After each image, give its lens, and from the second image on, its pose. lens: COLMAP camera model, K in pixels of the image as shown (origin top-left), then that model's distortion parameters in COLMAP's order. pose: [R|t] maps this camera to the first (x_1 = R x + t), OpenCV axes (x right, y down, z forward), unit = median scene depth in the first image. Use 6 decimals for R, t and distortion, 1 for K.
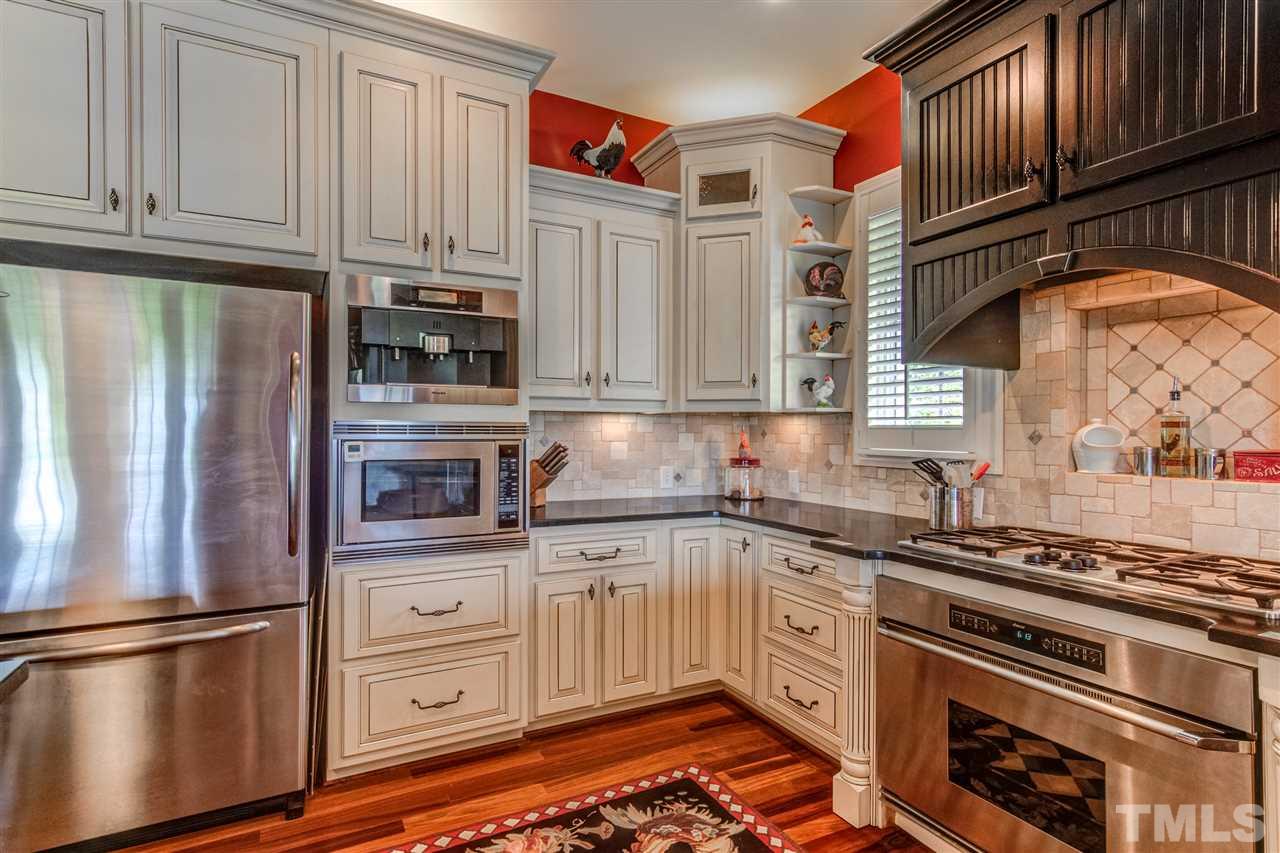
lens RADIAL K [[634.6, 0, 649.5], [0, 634.6, 431.4], [0, 0, 1]] dist [0.003028, -0.001670]
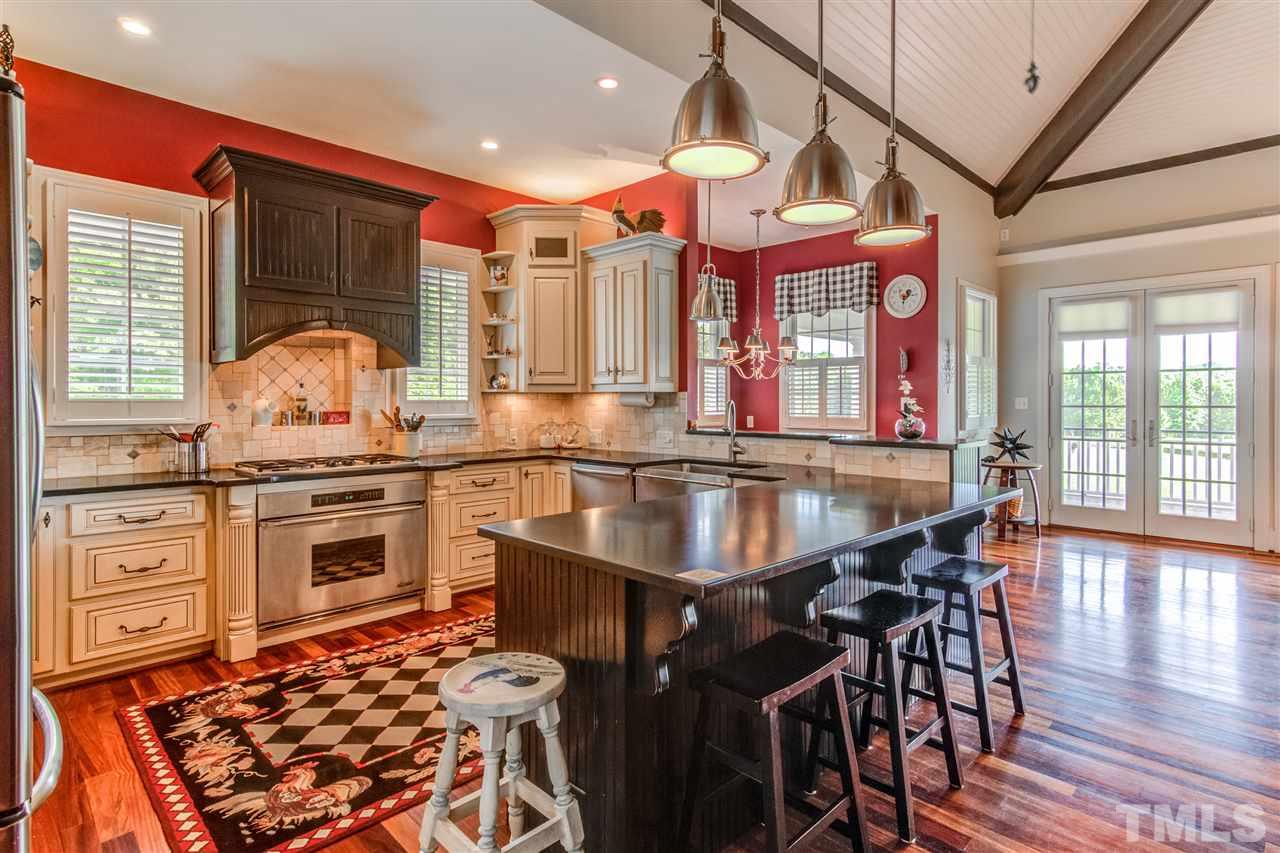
lens RADIAL K [[634.6, 0, 638.9], [0, 634.6, 414.4], [0, 0, 1]] dist [0.003028, -0.001670]
pose [[-0.273896, -0.017701, 0.961597, -1.352964], [0.005840, 0.999782, 0.020067, 0.001634], [-0.961742, 0.011112, -0.273732, 0.487995]]
